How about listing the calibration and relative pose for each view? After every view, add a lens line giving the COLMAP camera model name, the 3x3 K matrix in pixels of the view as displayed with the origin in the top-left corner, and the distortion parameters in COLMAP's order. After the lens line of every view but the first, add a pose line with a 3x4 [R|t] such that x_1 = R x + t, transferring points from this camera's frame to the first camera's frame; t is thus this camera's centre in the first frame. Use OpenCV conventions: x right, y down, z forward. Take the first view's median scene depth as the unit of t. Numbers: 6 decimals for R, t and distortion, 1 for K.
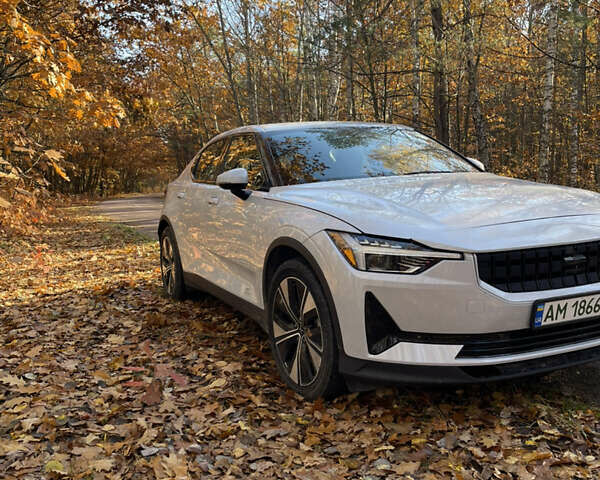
lens RADIAL K [[607.1, 0, 302.1], [0, 607.1, 240.2], [0, 0, 1]] dist [0.042365, 0.000000]
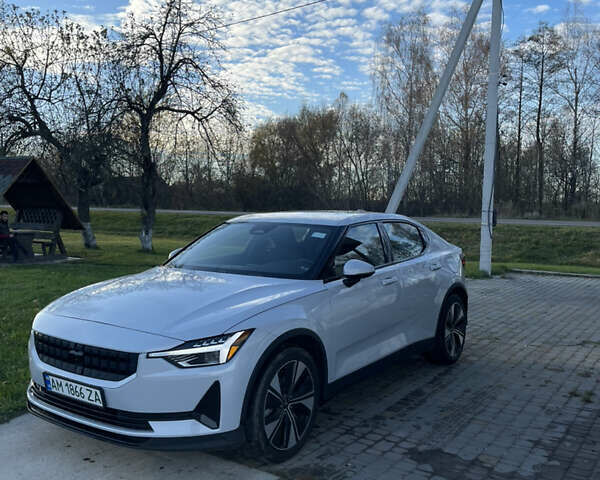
lens RADIAL K [[607.1, 0, 296.8], [0, 607.1, 241.3], [0, 0, 1]] dist [0.042365, 0.000000]
pose [[0.504185, 0.109059, -0.856682, 1.894716], [-0.126651, 0.990606, 0.051571, -0.361233], [0.854258, 0.082498, 0.513261, 0.721144]]
